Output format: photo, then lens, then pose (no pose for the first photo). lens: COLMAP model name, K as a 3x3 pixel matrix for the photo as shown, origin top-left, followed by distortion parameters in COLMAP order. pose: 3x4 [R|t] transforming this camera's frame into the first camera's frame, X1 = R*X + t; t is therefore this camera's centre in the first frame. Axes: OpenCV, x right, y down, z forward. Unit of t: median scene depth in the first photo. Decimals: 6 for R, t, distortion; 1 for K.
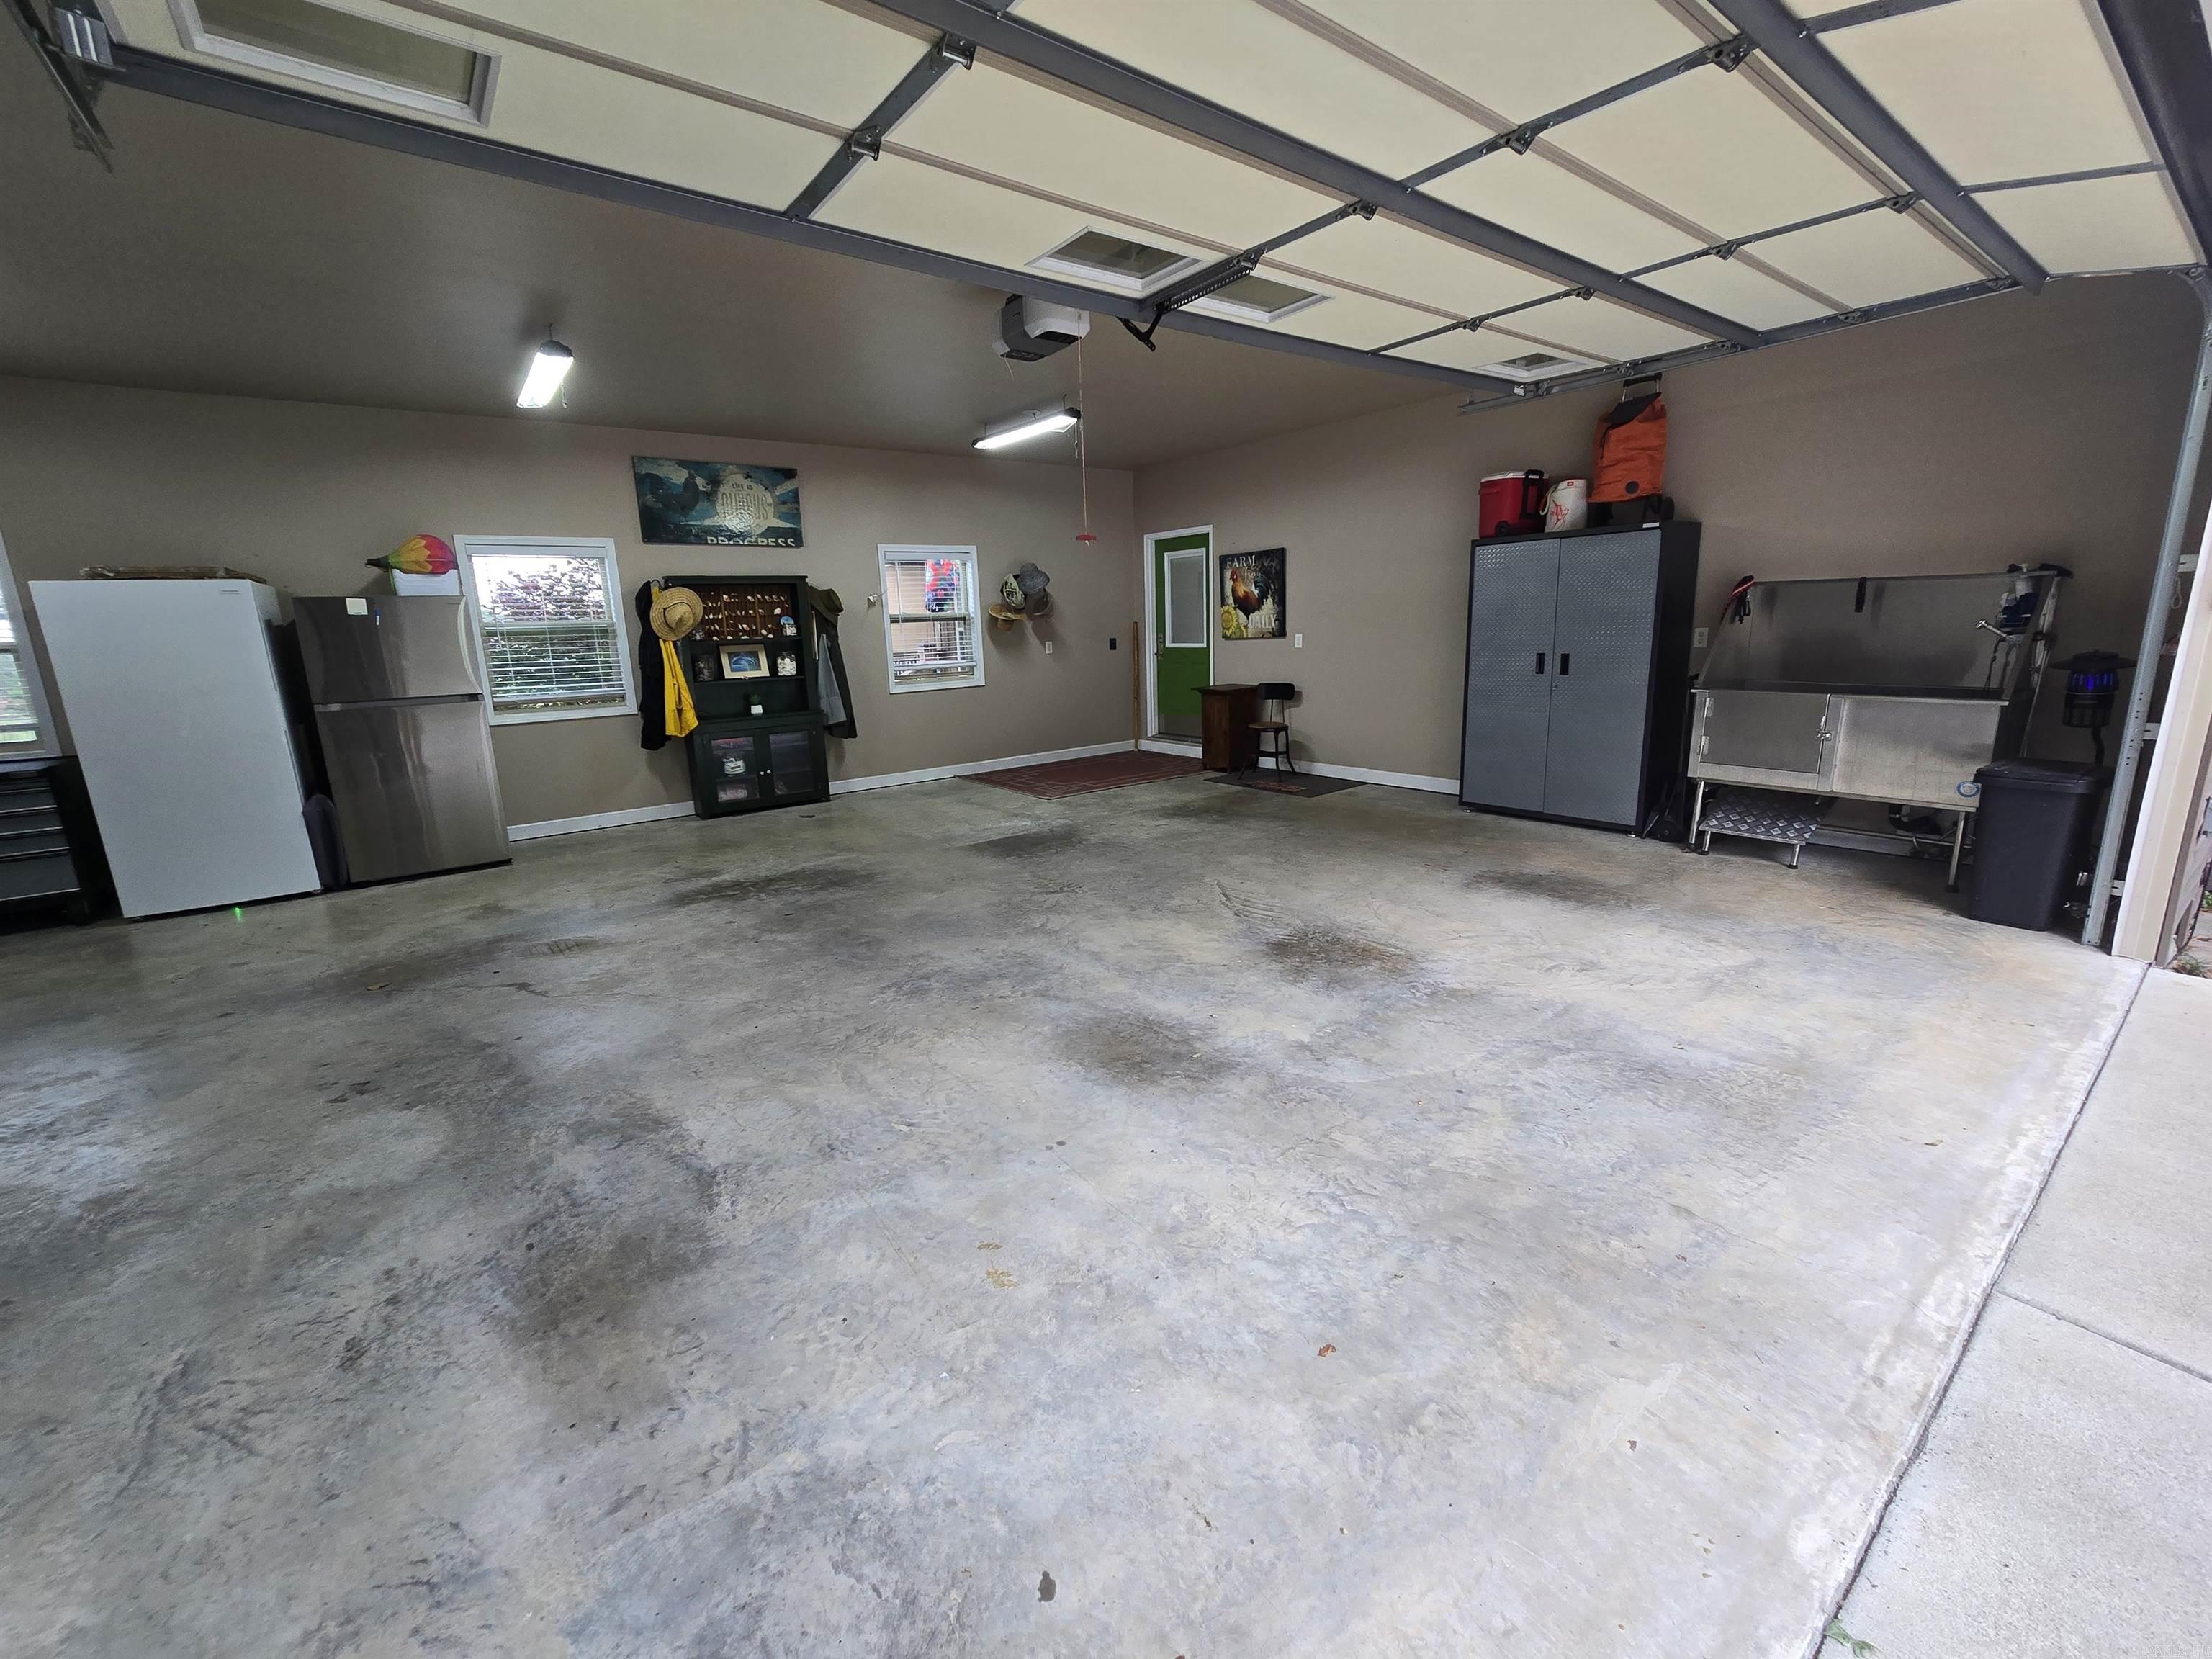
lens RADIAL K [[903.7, 0, 1112.0], [0, 903.7, 821.0], [0, 0, 1]] dist [-0.003467, 0.001342]
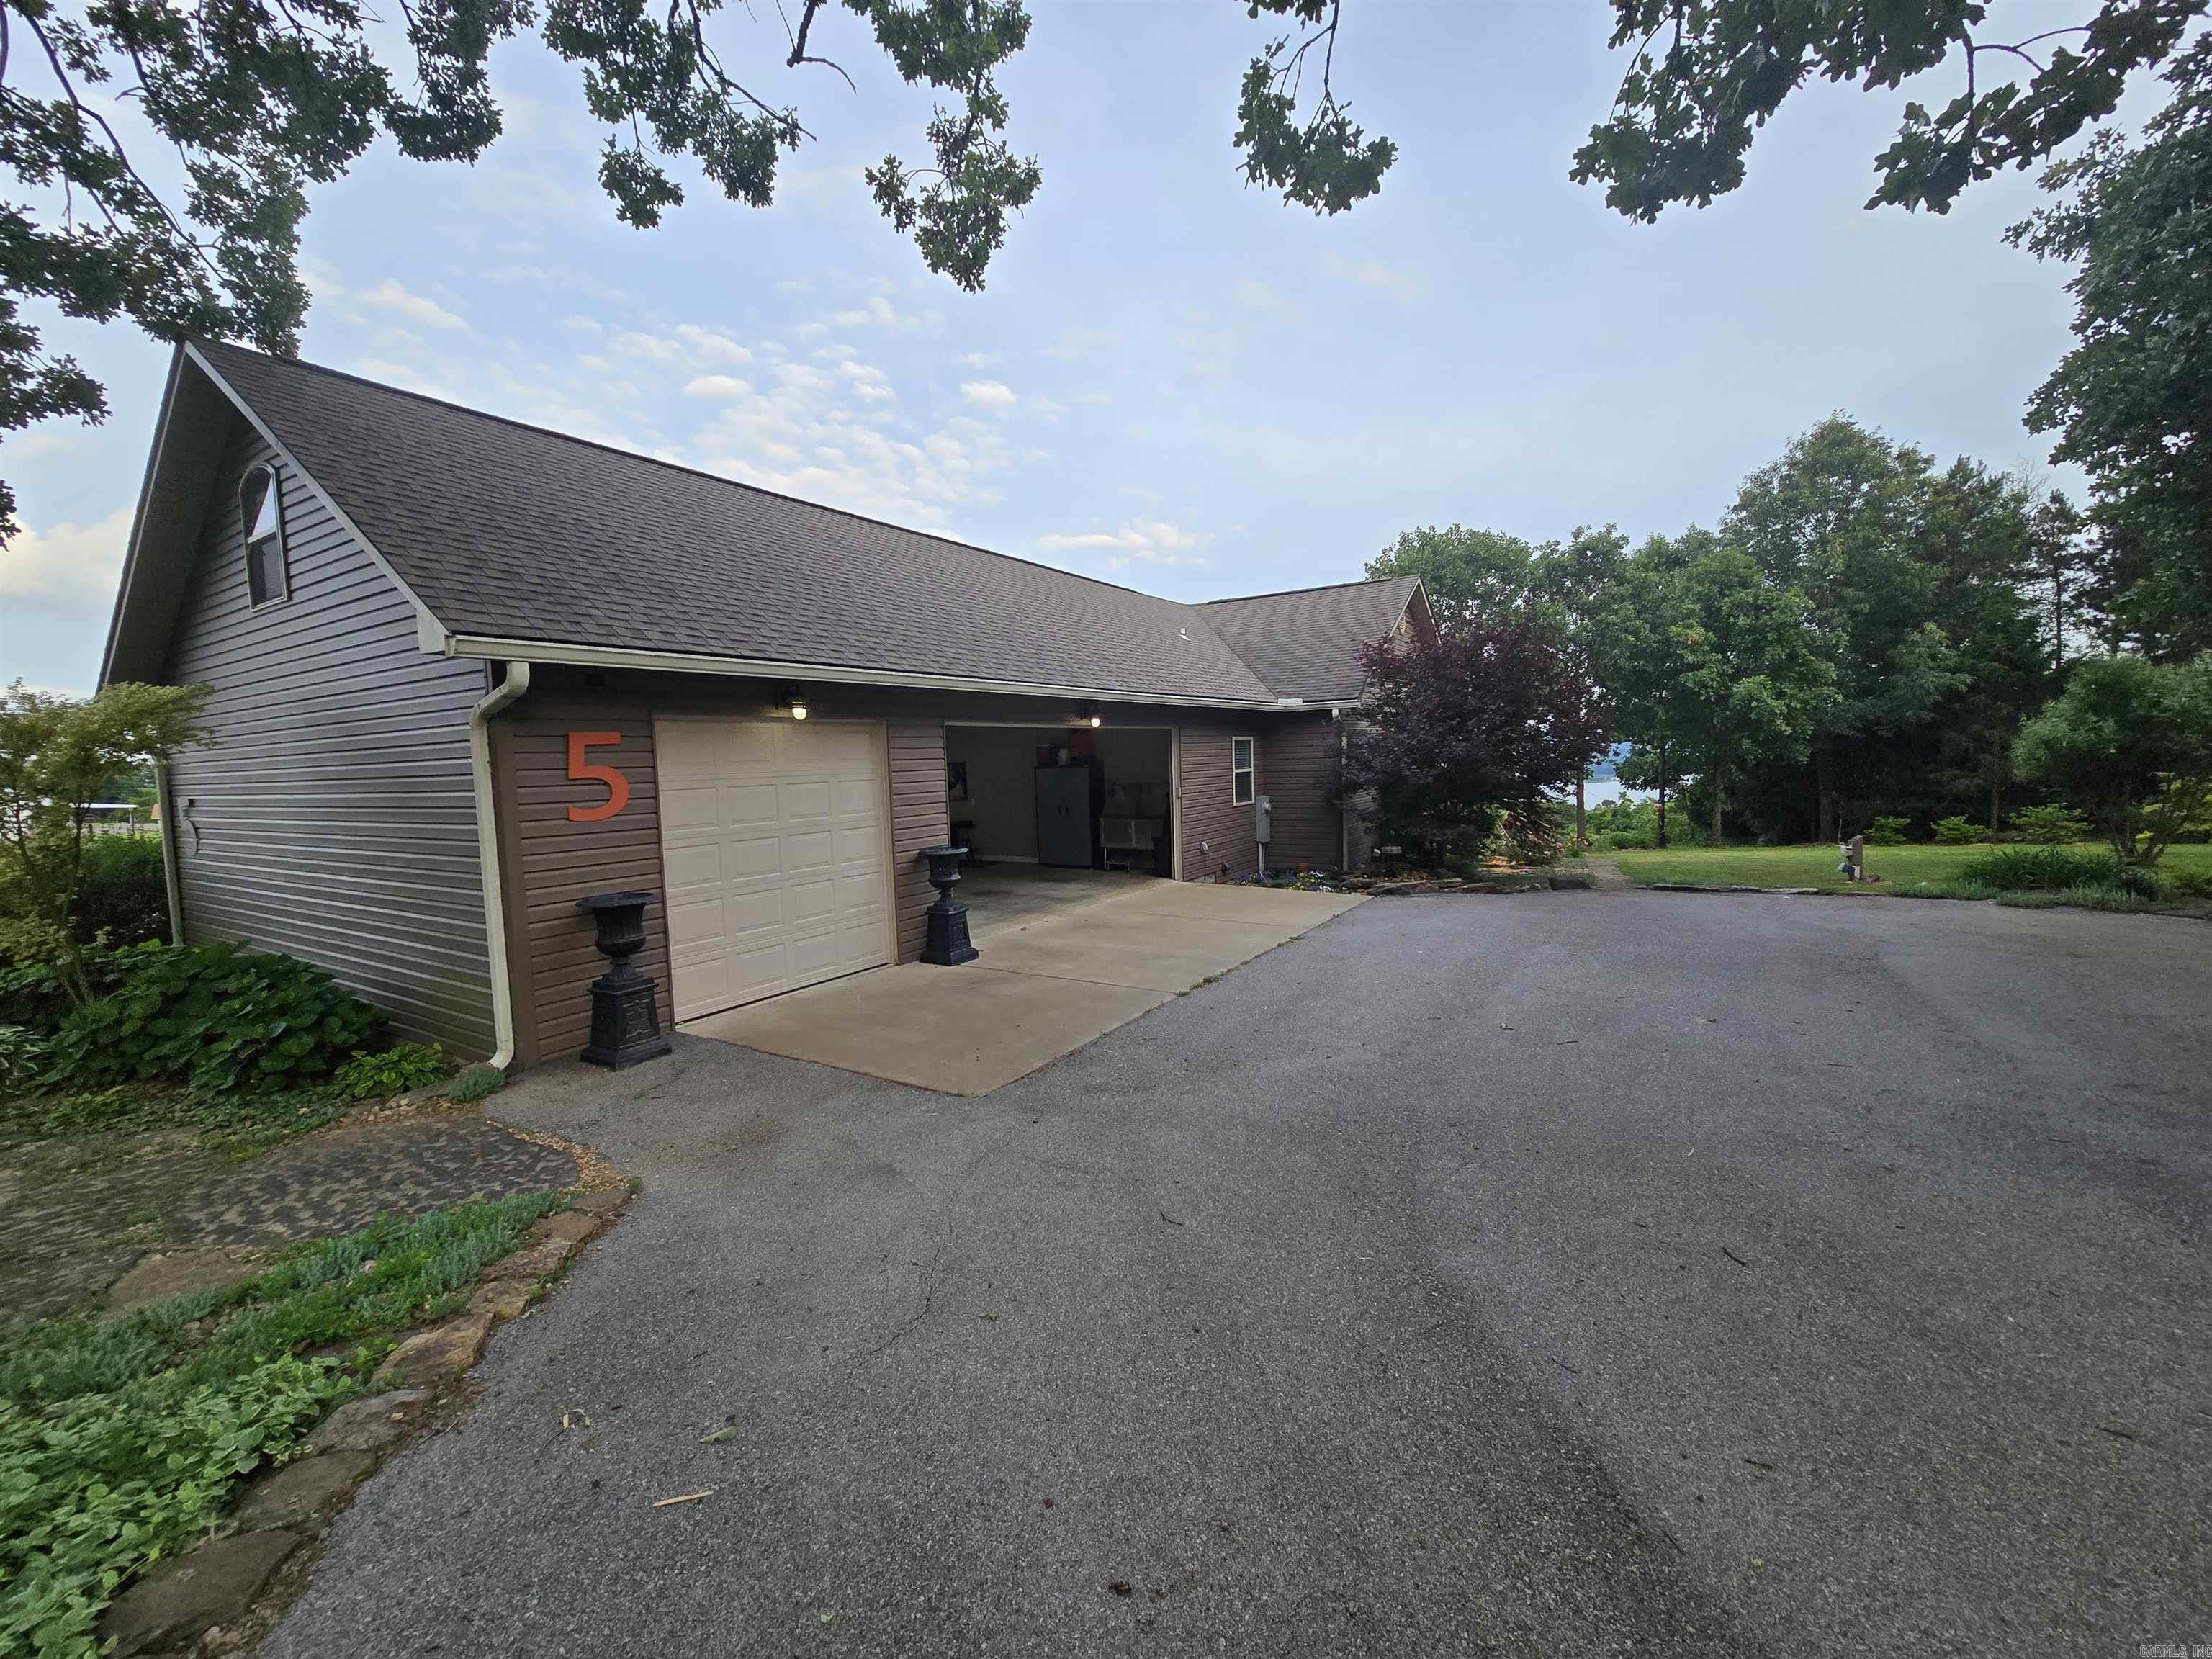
lens RADIAL K [[903.7, 0, 1112.6], [0, 903.7, 827.6], [0, 0, 1]] dist [-0.003467, 0.001342]
pose [[0.938374, -0.015640, 0.345268, -0.289445], [0.069342, 0.987183, -0.143742, 0.247845], [-0.338594, 0.158825, 0.927431, -1.404011]]
